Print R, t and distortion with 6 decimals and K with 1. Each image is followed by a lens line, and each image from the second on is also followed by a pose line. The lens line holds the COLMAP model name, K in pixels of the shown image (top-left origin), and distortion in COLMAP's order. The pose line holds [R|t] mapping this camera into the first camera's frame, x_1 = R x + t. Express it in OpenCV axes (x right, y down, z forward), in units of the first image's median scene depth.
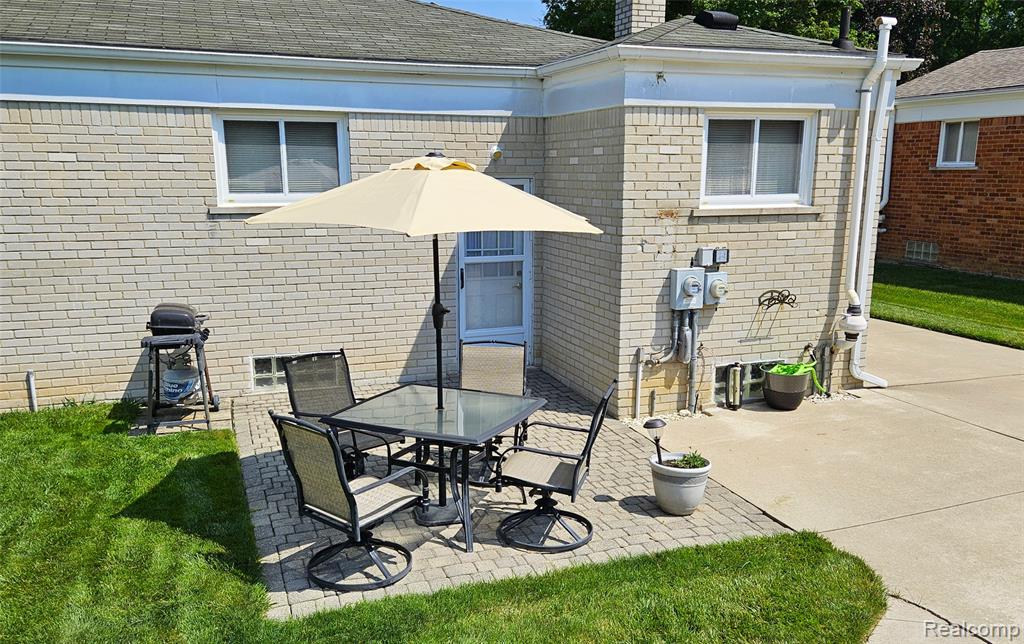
lens RADIAL K [[845.9, 0, 537.7], [0, 845.9, 365.6], [0, 0, 1]] dist [0.109407, -0.150134]
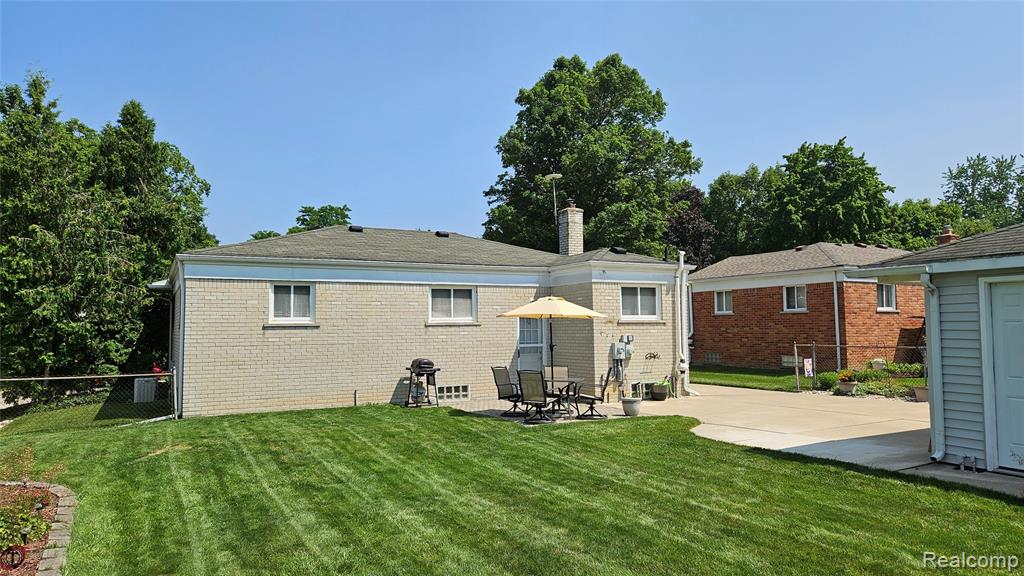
lens RADIAL K [[721.8, 0, 512.0], [0, 721.8, 288.0], [0, 0, 1]] dist [0.003854, 0.000260]
pose [[0.991607, -0.004646, 0.129206, -0.393815], [0.041699, 0.957441, -0.285602, 0.313392], [-0.122380, 0.288593, 0.949598, -0.995924]]
